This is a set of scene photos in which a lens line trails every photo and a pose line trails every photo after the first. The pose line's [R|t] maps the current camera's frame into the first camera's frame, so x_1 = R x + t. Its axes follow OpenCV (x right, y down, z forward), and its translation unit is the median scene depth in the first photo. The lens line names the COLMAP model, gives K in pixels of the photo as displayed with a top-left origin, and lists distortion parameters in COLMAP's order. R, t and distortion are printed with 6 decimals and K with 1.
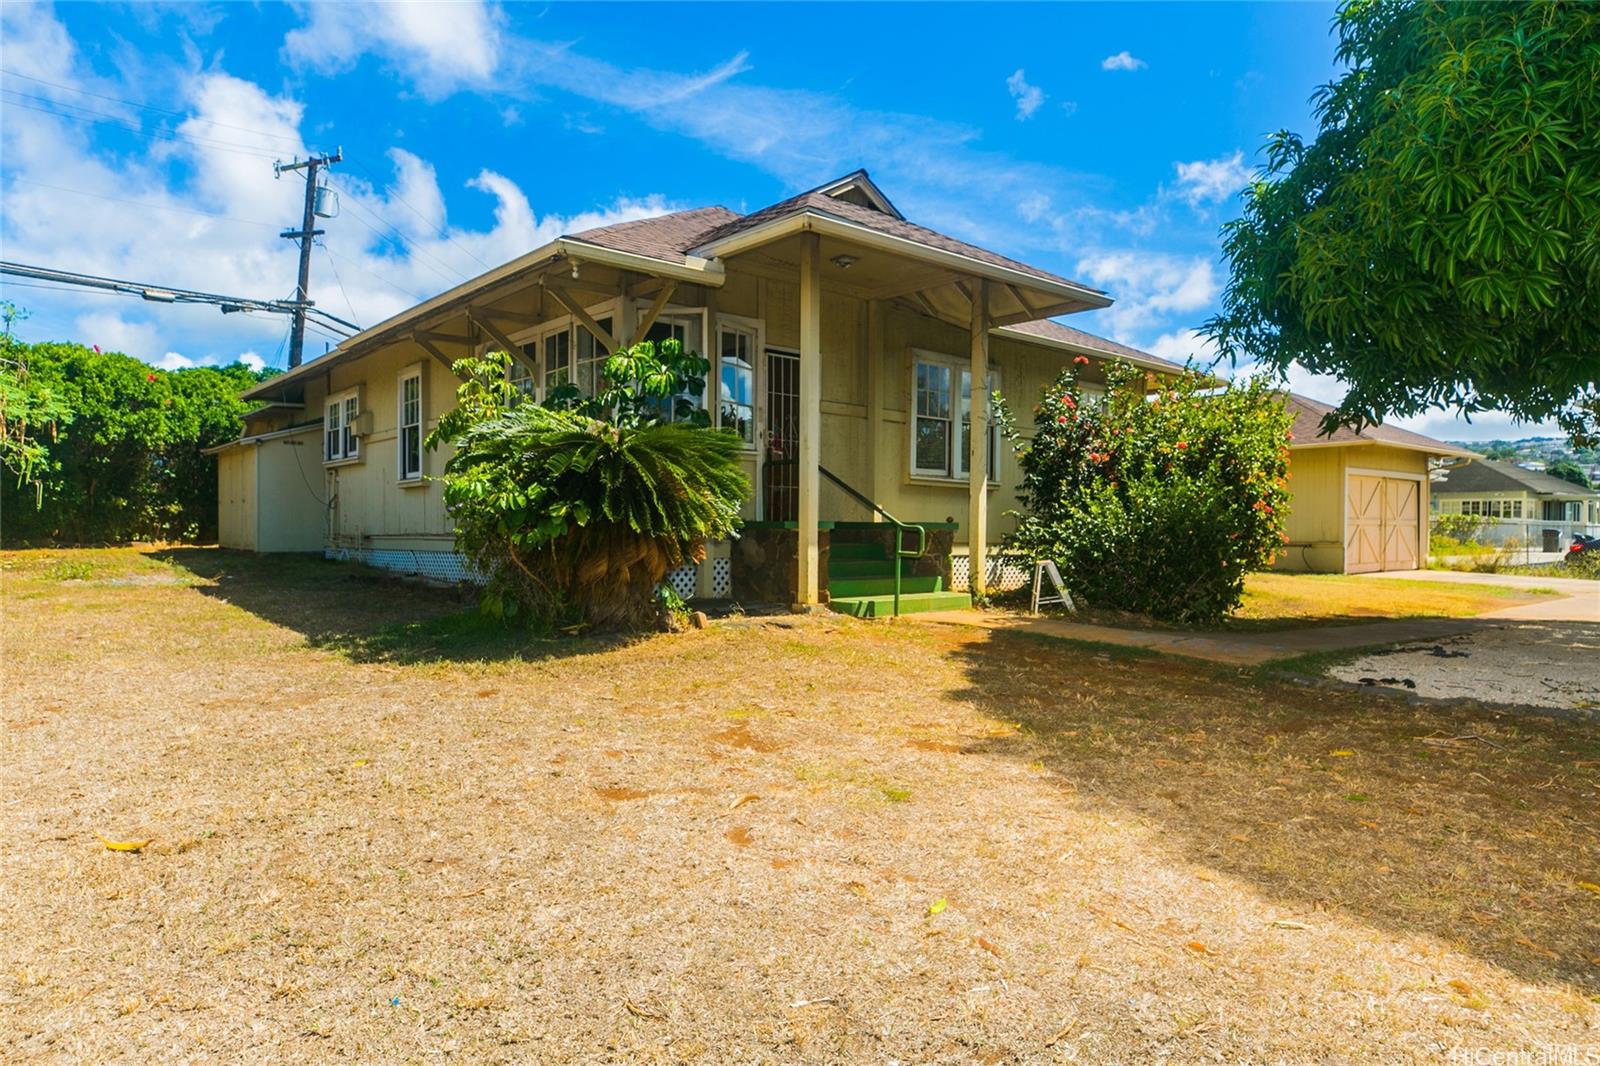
lens RADIAL K [[998.7, 0, 800.0], [0, 998.7, 533.0], [0, 0, 1]] dist [-0.000595, -0.000186]
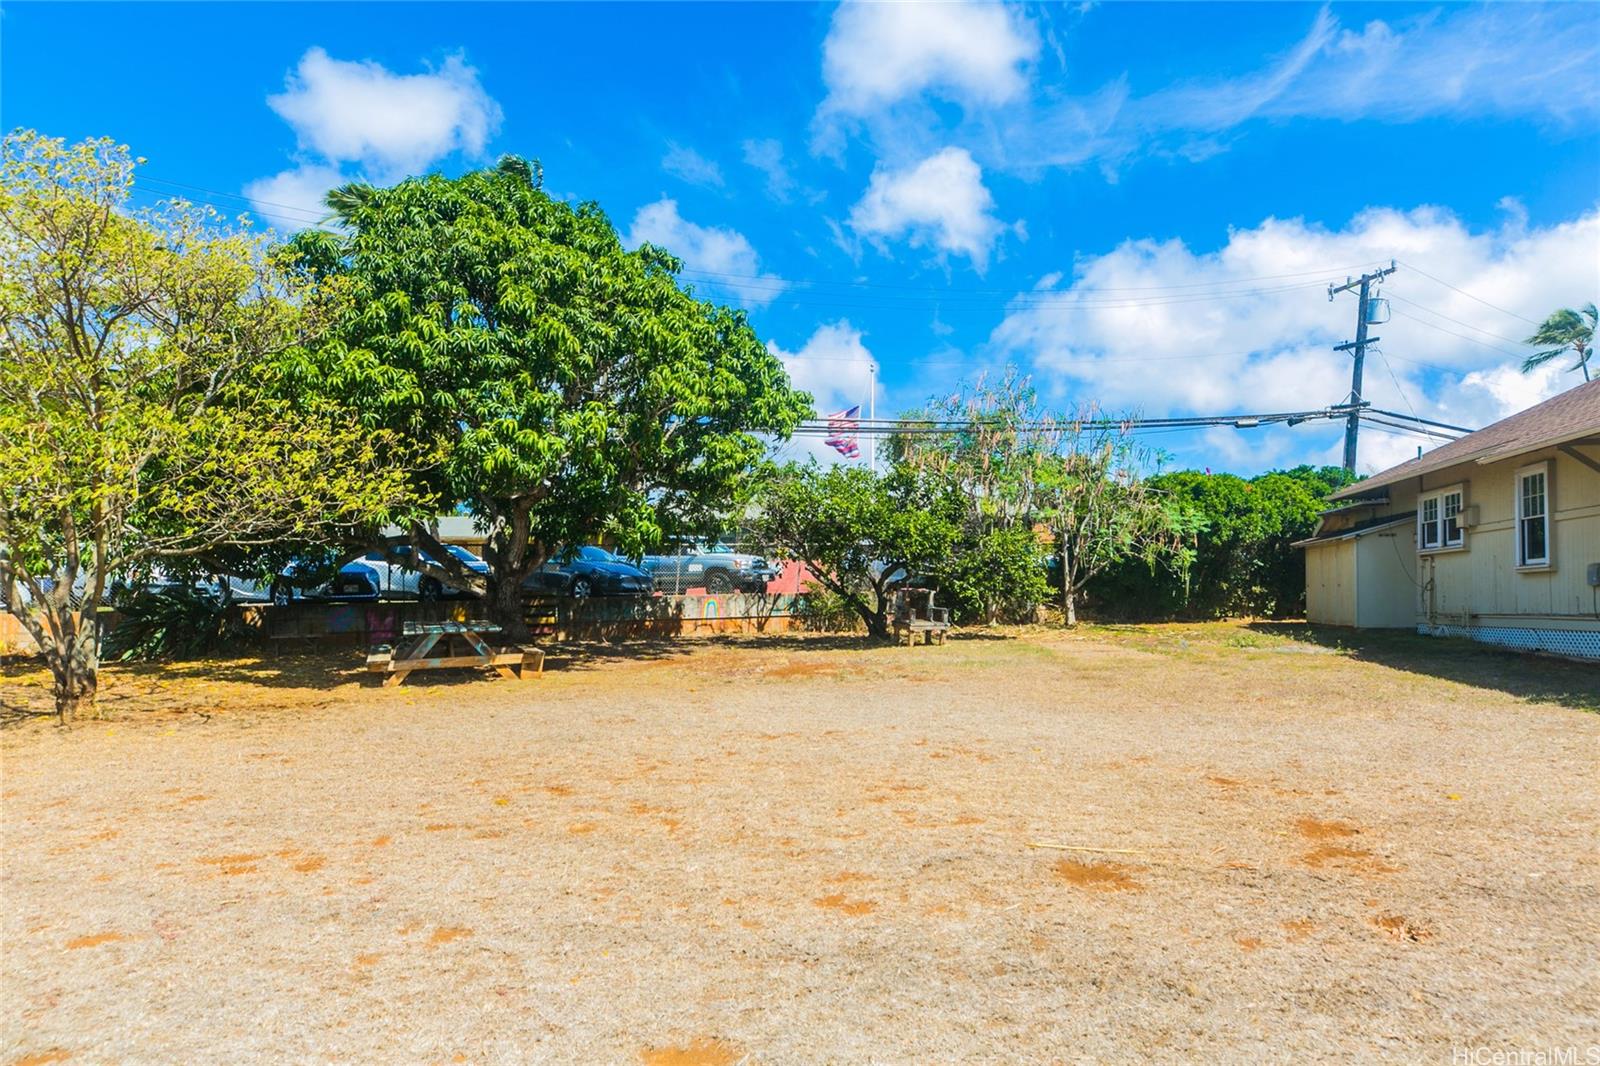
lens RADIAL K [[944.0, 0, 797.8], [0, 944.0, 591.6], [0, 0, 1]] dist [0.003216, 0.000662]
pose [[0.585937, -0.020631, -0.810094, -0.011195], [0.009693, 0.999783, -0.018451, -0.008649], [0.810299, 0.002960, 0.586009, -0.187790]]
